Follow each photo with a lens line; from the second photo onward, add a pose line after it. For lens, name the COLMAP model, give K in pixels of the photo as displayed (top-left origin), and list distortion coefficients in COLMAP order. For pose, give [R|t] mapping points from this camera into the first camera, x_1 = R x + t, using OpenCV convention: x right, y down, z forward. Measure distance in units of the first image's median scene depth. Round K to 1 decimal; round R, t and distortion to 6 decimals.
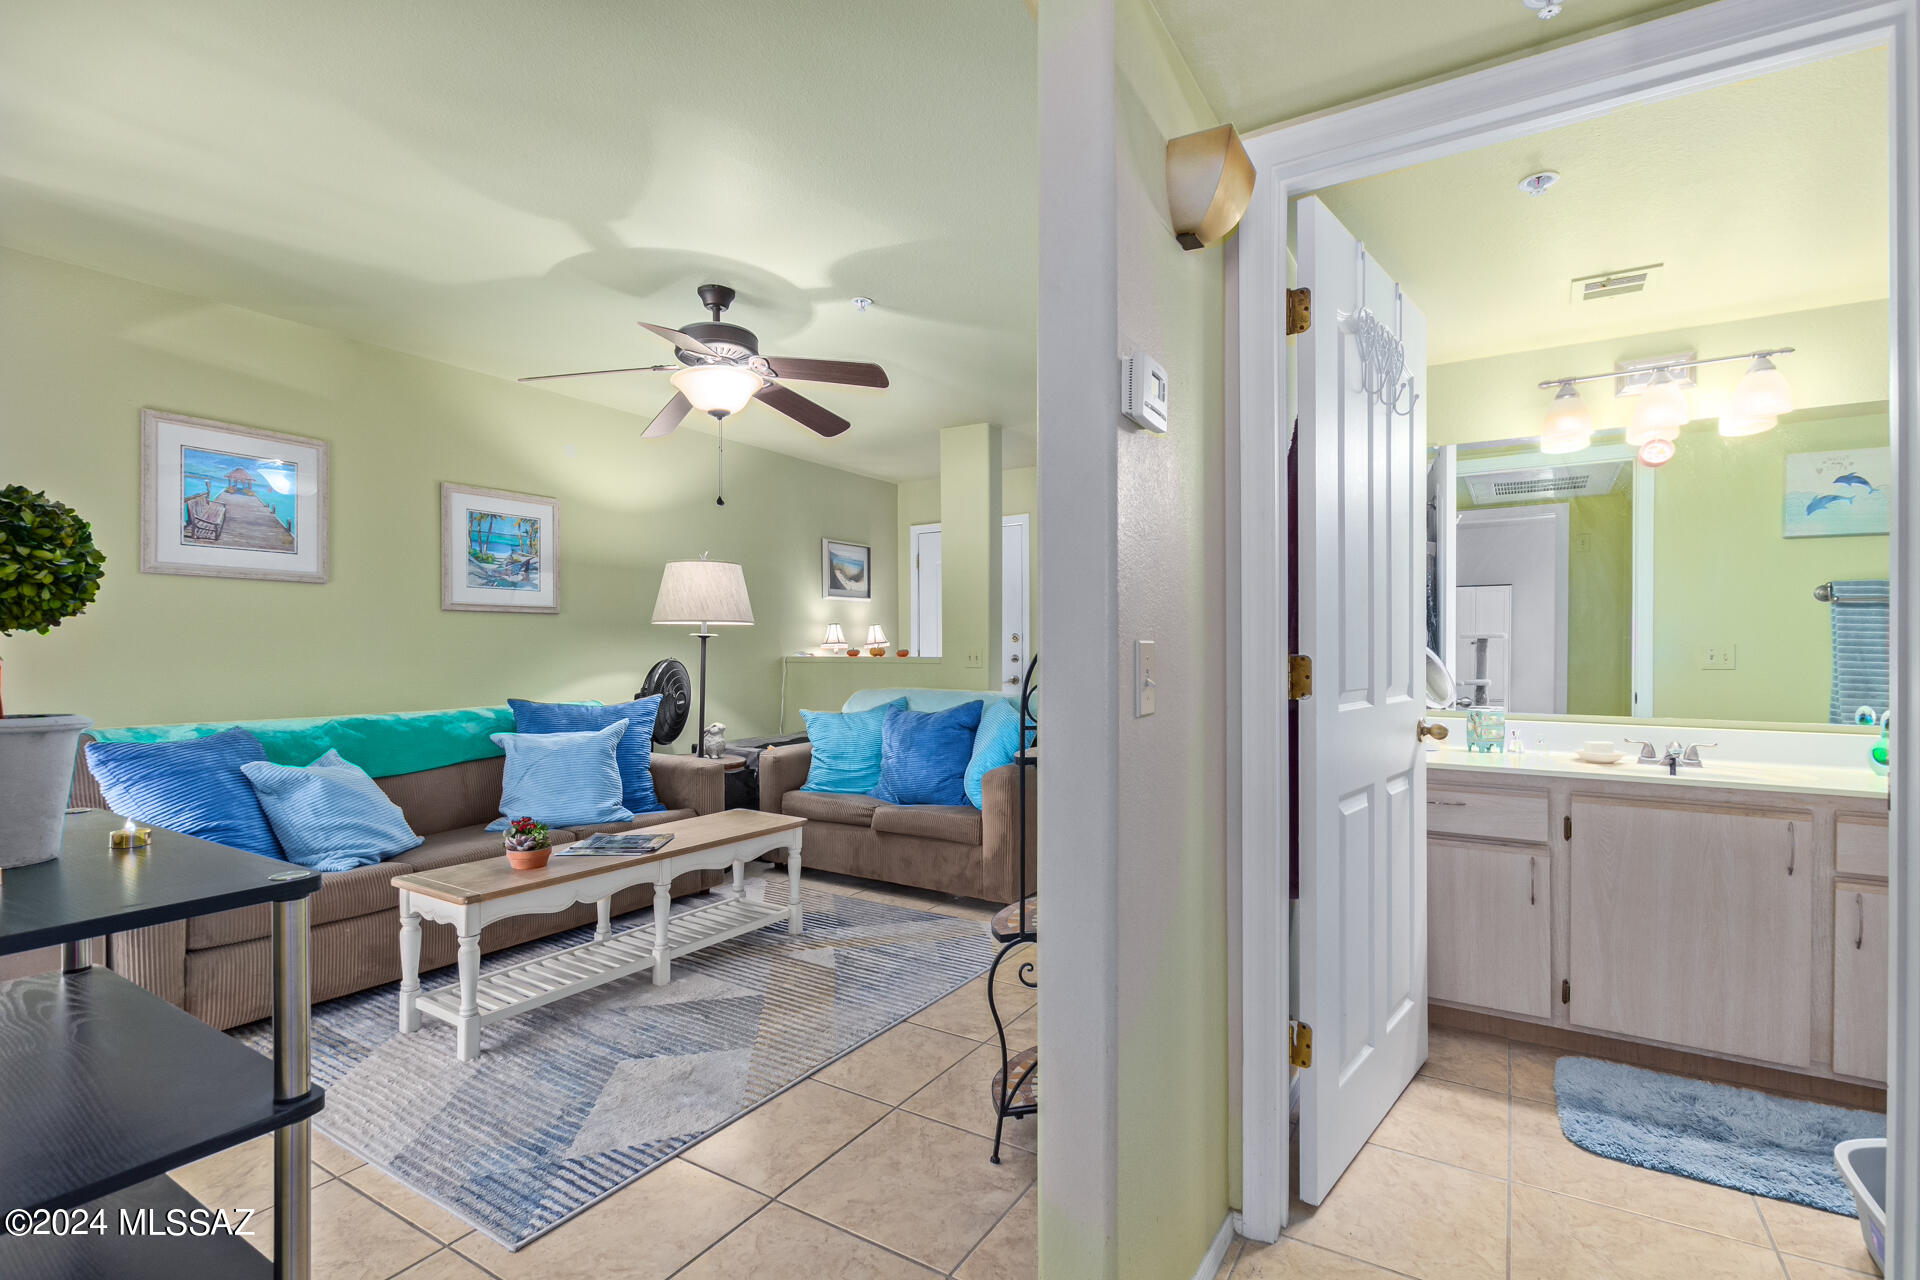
lens RADIAL K [[884.5, 0, 958.5], [0, 884.5, 645.7], [0, 0, 1]] dist [0.017243, -0.011104]
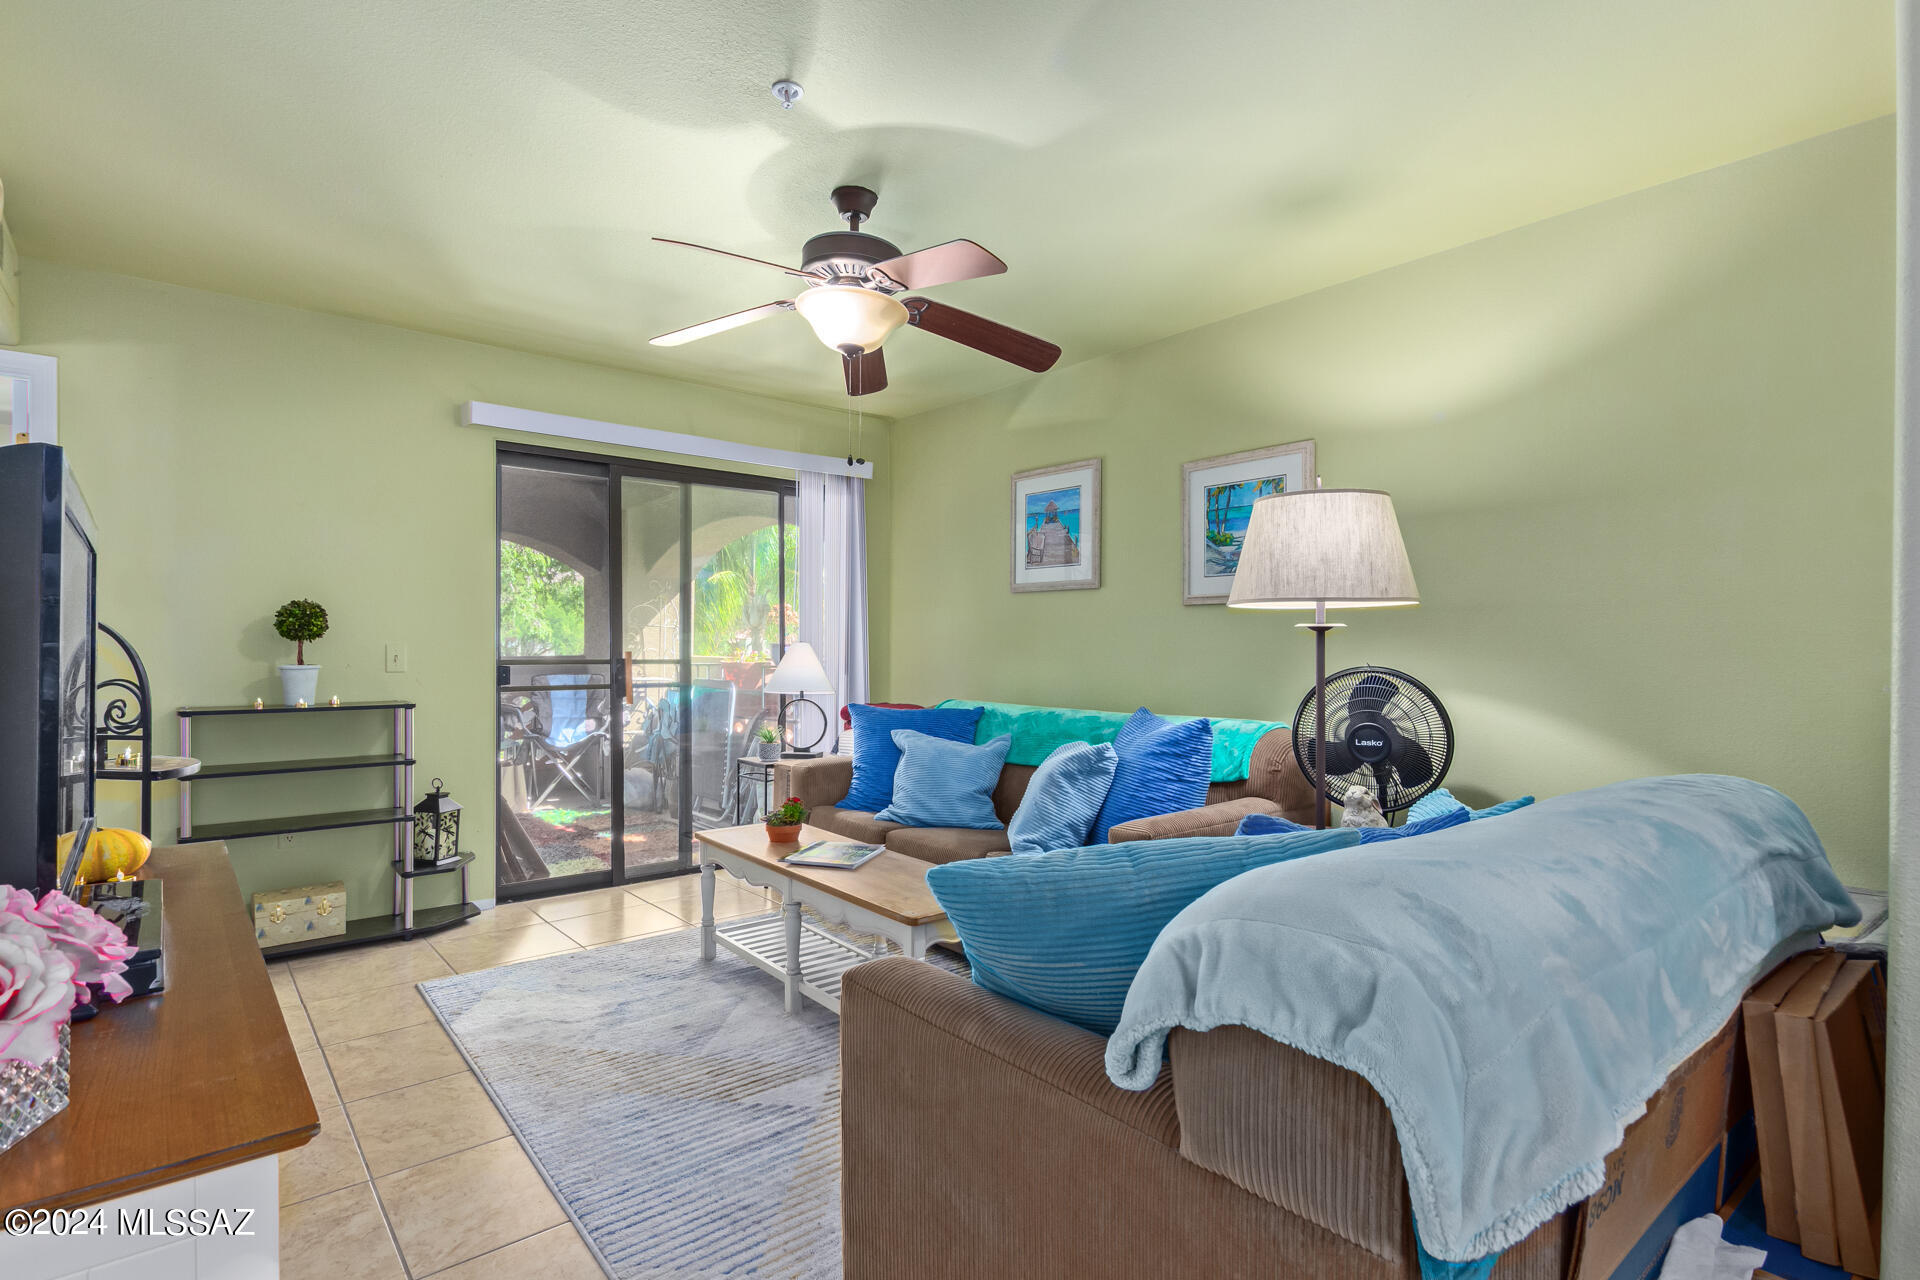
lens RADIAL K [[884.5, 0, 958.5], [0, 884.5, 645.7], [0, 0, 1]] dist [0.017243, -0.011104]
pose [[-0.313162, 0.005585, -0.949683, 0.352776], [0.003325, 0.999983, 0.004784, -0.003200], [0.949694, -0.001659, -0.313175, 1.052959]]
